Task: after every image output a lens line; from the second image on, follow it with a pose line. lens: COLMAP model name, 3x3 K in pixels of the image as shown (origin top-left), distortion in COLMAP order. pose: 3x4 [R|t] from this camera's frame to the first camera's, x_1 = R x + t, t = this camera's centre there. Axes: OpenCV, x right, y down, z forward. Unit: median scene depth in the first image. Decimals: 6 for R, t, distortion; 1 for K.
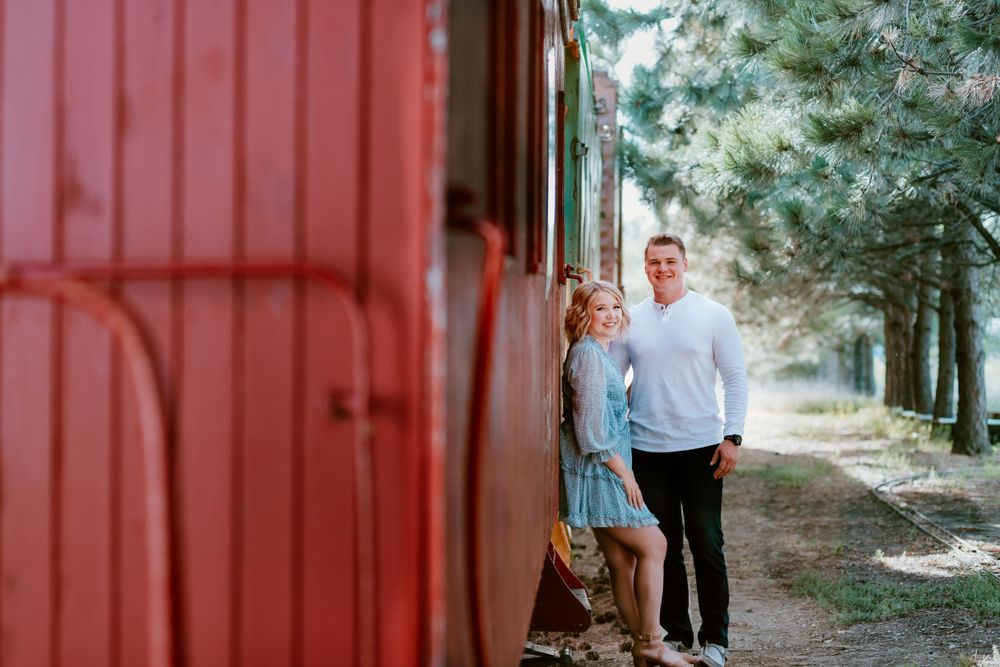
lens RADIAL K [[2573.7, 0, 500.0], [0, 2573.7, 333.5], [0, 0, 1]] dist [0.023535, 0.372728]
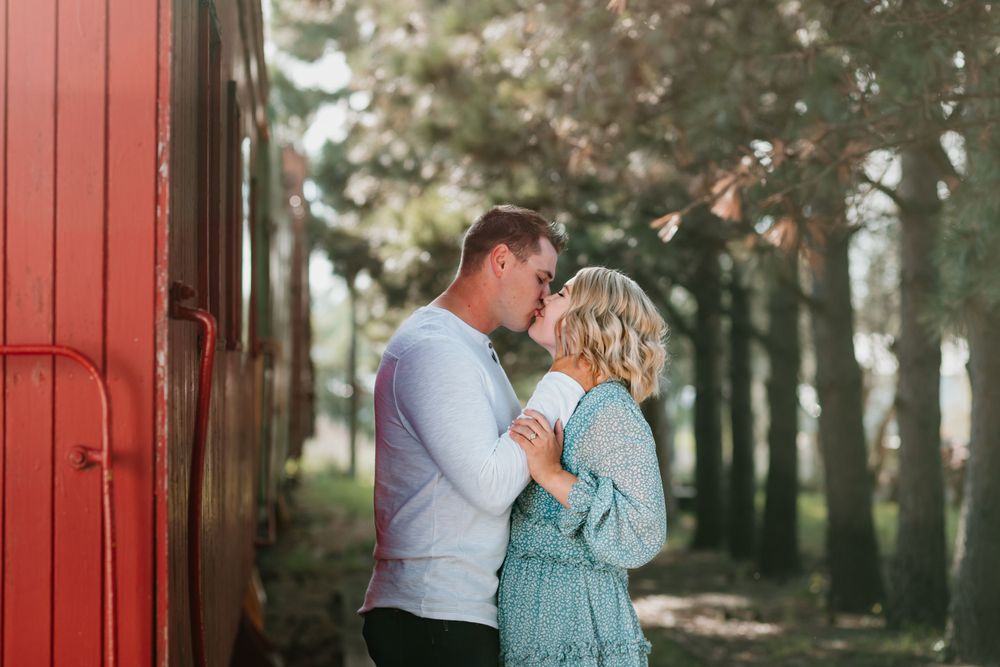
lens RADIAL K [[2770.4, 0, 500.0], [0, 2770.4, 333.5], [0, 0, 1]] dist [-0.042674, 0.488550]
pose [[0.993388, -0.006394, 0.114623, -0.003712], [0.009522, 0.999597, -0.026756, 0.001103], [-0.114406, 0.027670, 0.993049, -0.084119]]
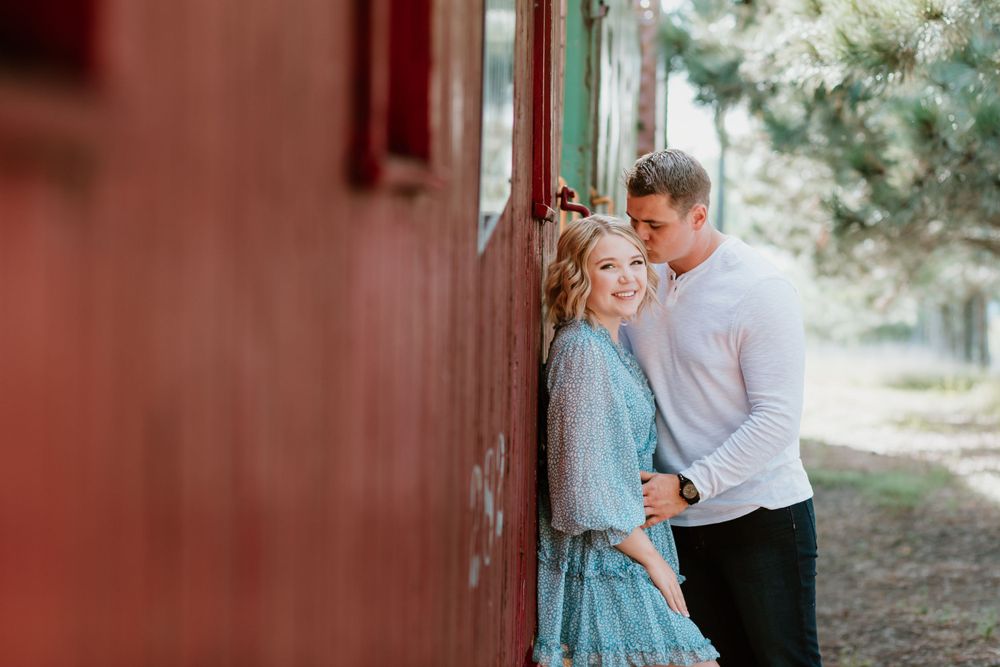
lens RADIAL K [[2770.4, 0, 500.0], [0, 2770.4, 333.5], [0, 0, 1]] dist [-0.042674, 0.488550]
pose [[0.999849, 0.007991, -0.015434, 0.015110], [-0.007669, 0.999754, 0.020836, -0.004555], [0.015597, -0.020714, 0.999664, 0.258678]]
